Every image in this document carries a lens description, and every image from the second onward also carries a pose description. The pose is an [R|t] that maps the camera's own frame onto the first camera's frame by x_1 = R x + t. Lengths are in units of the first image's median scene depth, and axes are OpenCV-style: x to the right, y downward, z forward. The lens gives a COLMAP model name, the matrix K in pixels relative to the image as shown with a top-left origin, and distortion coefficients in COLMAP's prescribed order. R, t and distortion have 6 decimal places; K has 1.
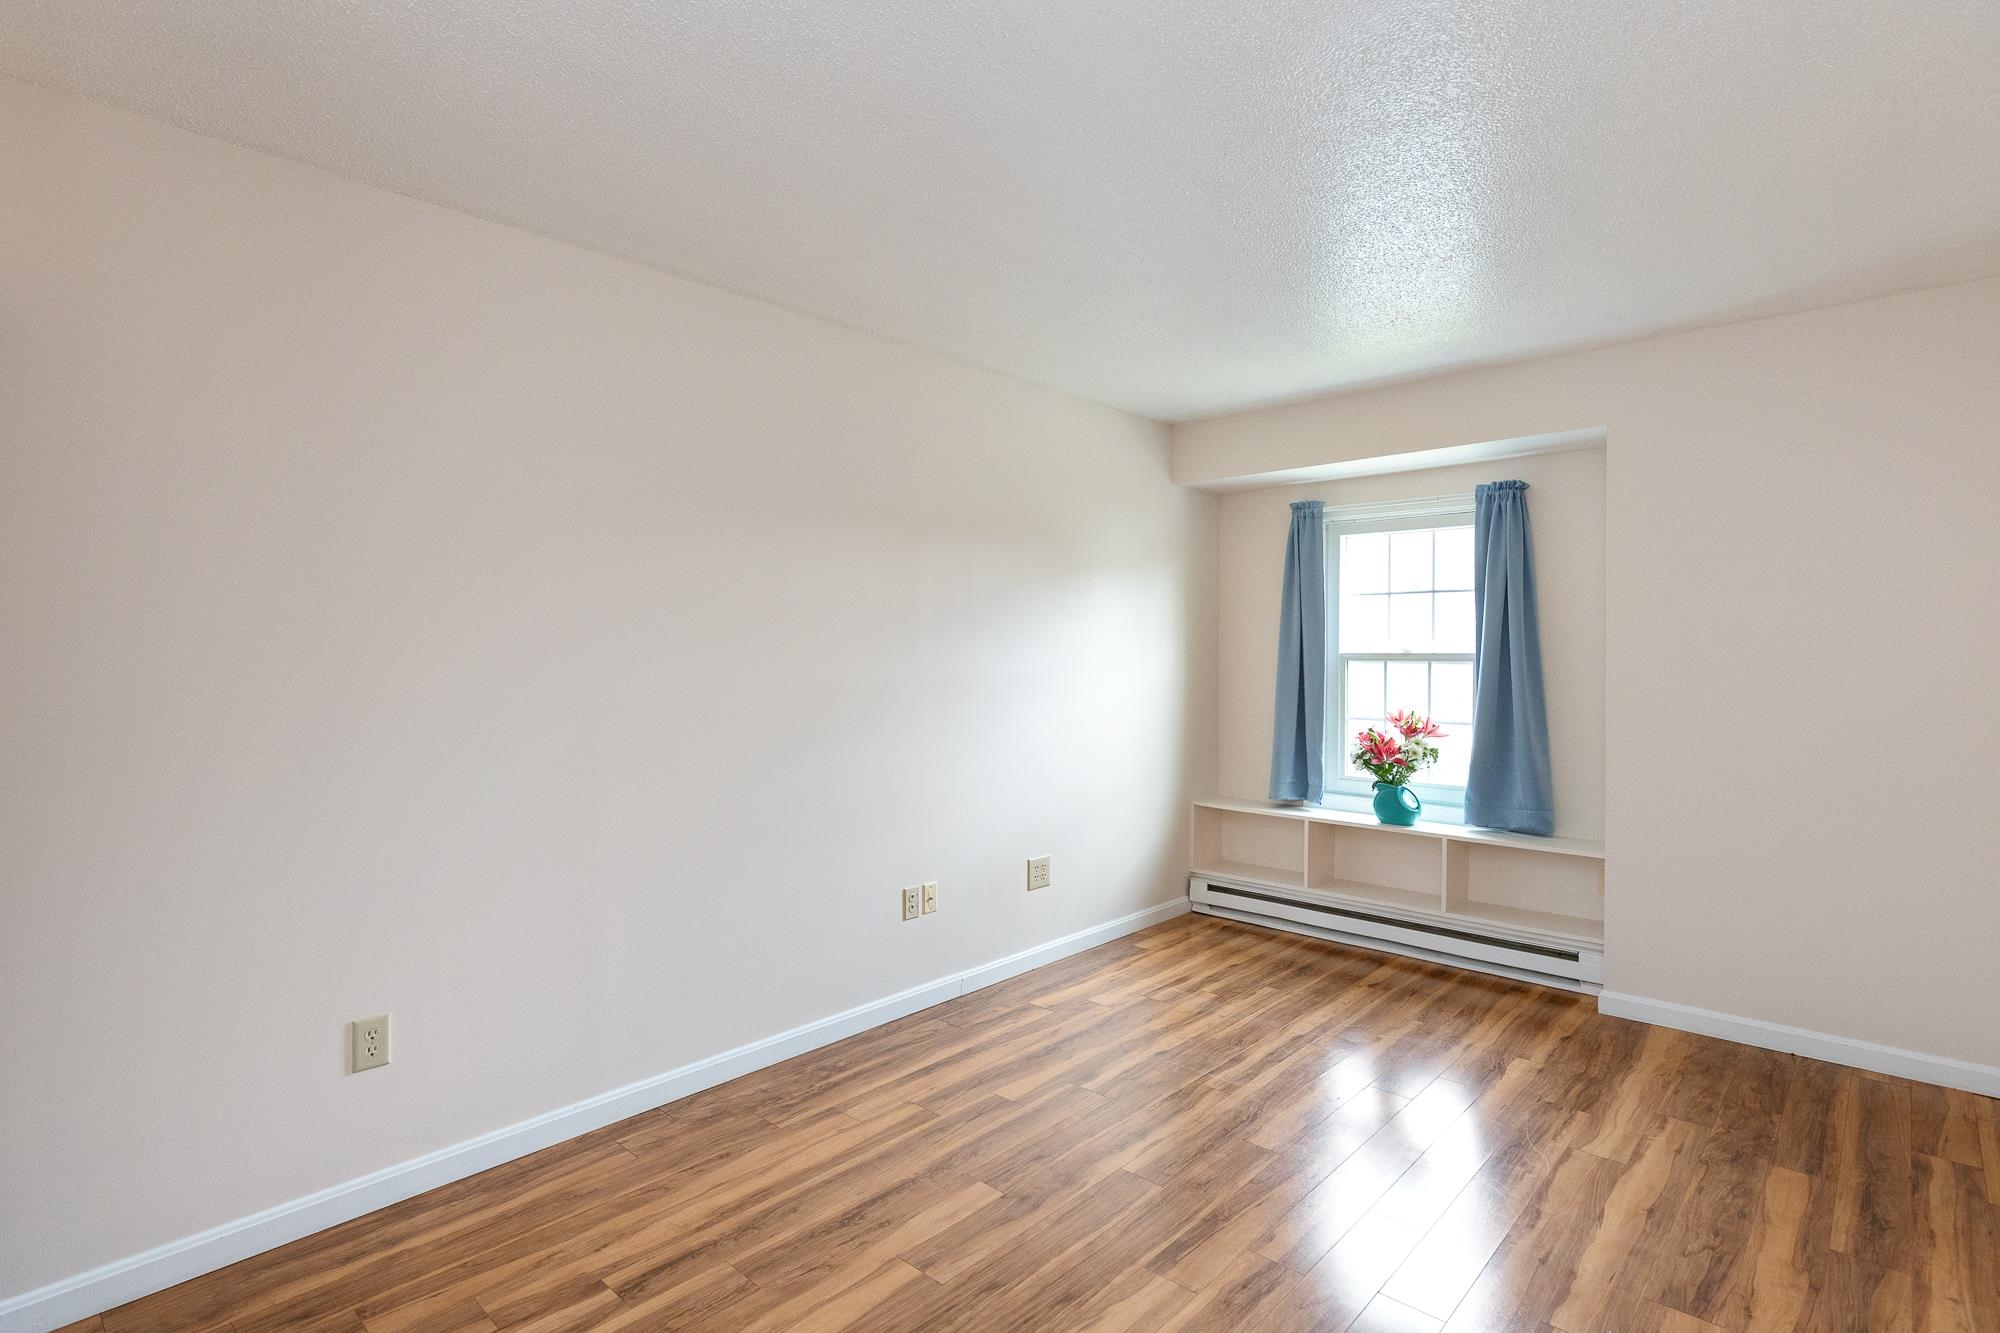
lens RADIAL K [[973.0, 0, 995.0], [0, 973.0, 669.4], [0, 0, 1]] dist [-0.002883, -0.000355]
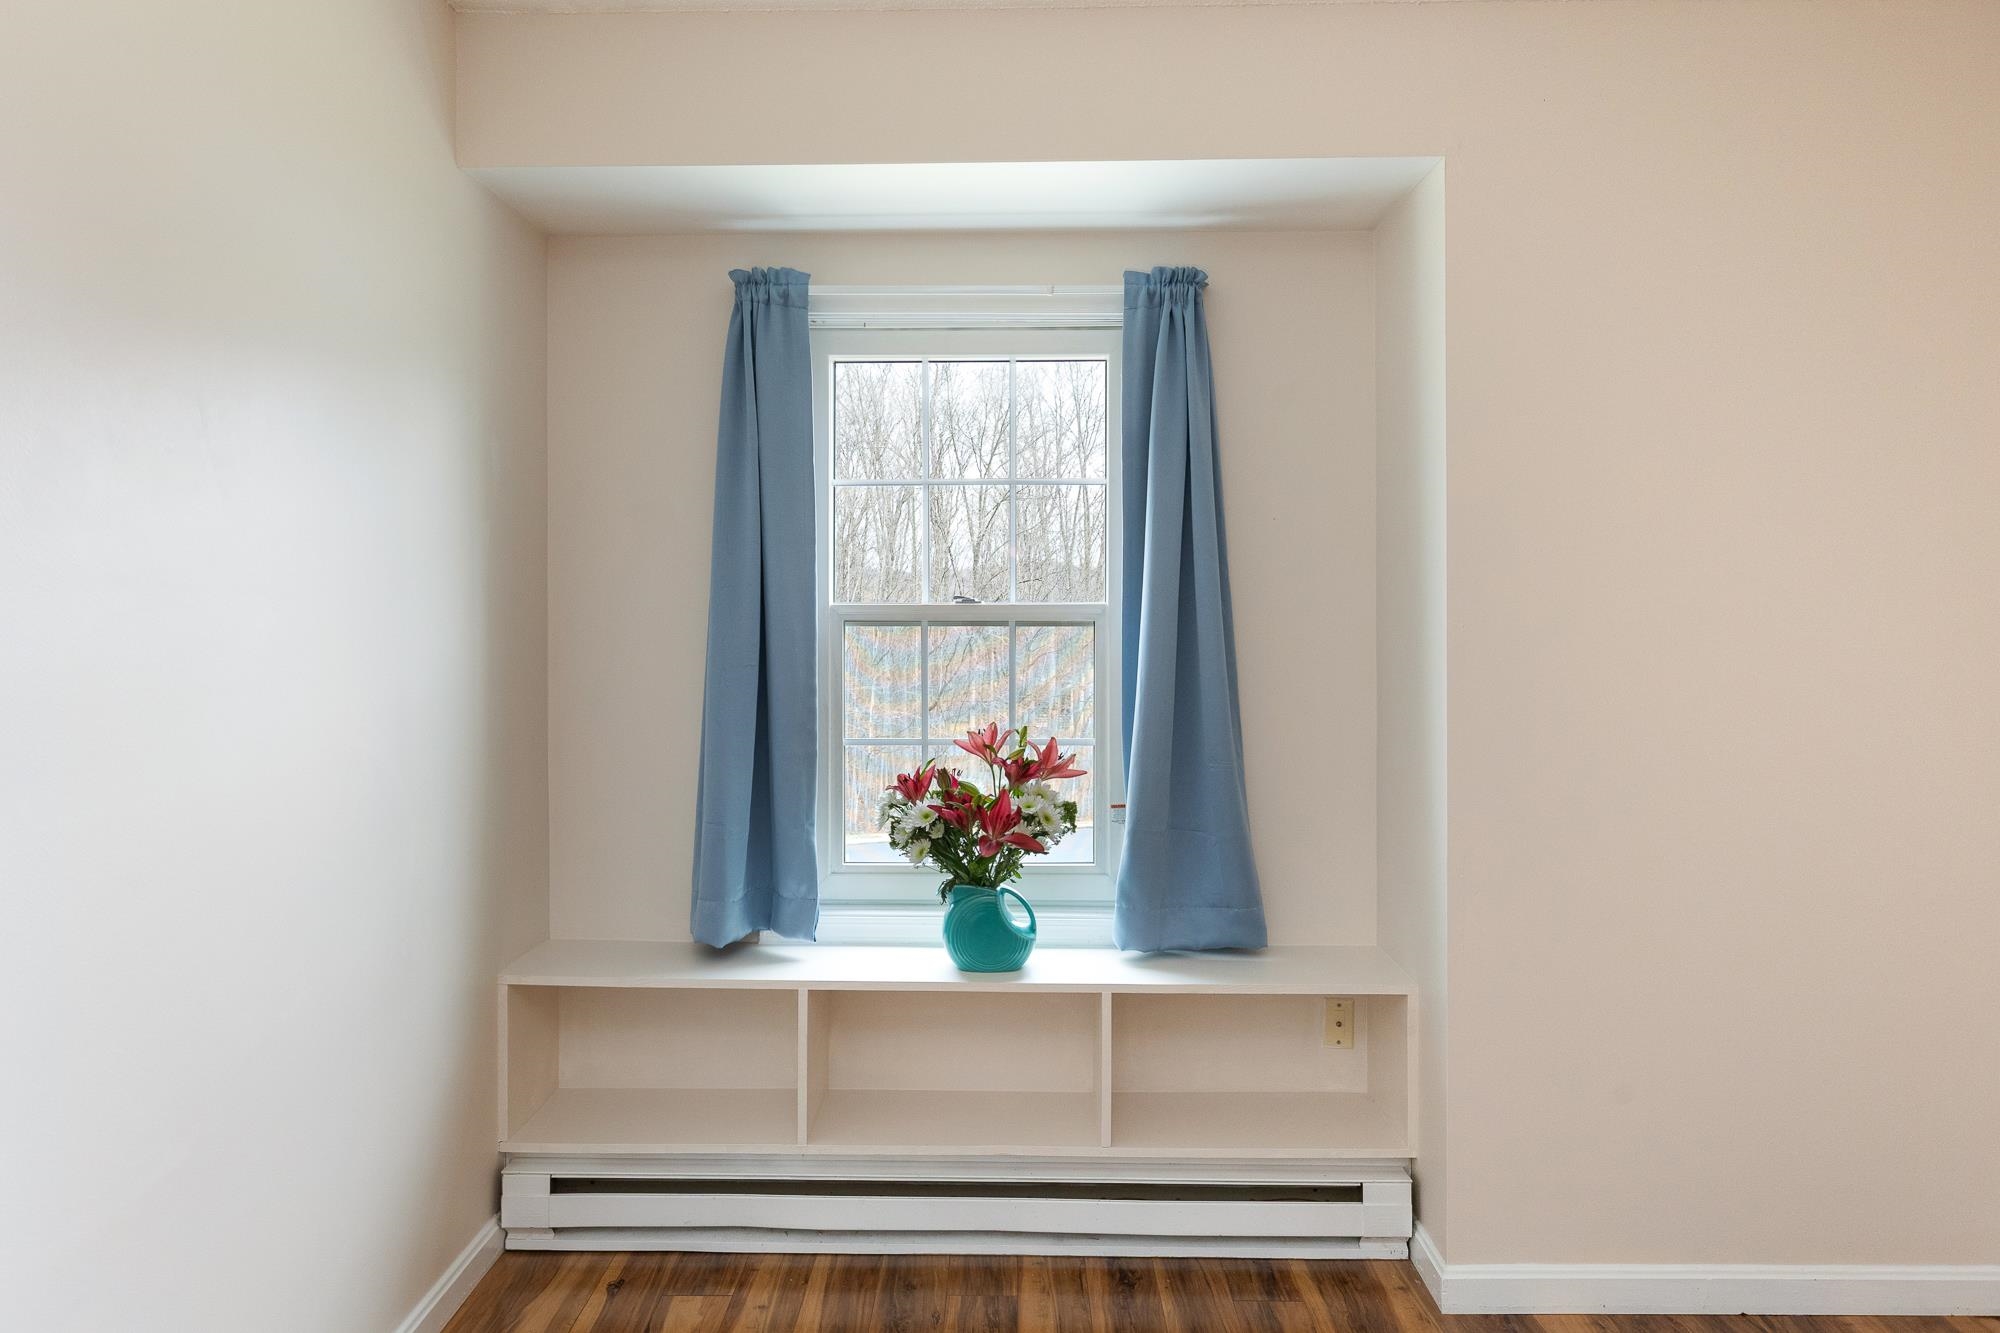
lens RADIAL K [[1114.1, 0, 1000.0], [0, 1114.1, 666.5], [0, 0, 1]] dist [0.000716, 0.000010]
pose [[0.742679, -0.015304, 0.669473, 0.056763], [0.013899, 0.999876, 0.007438, 0.008809], [-0.669504, 0.003781, 0.742799, 0.593906]]
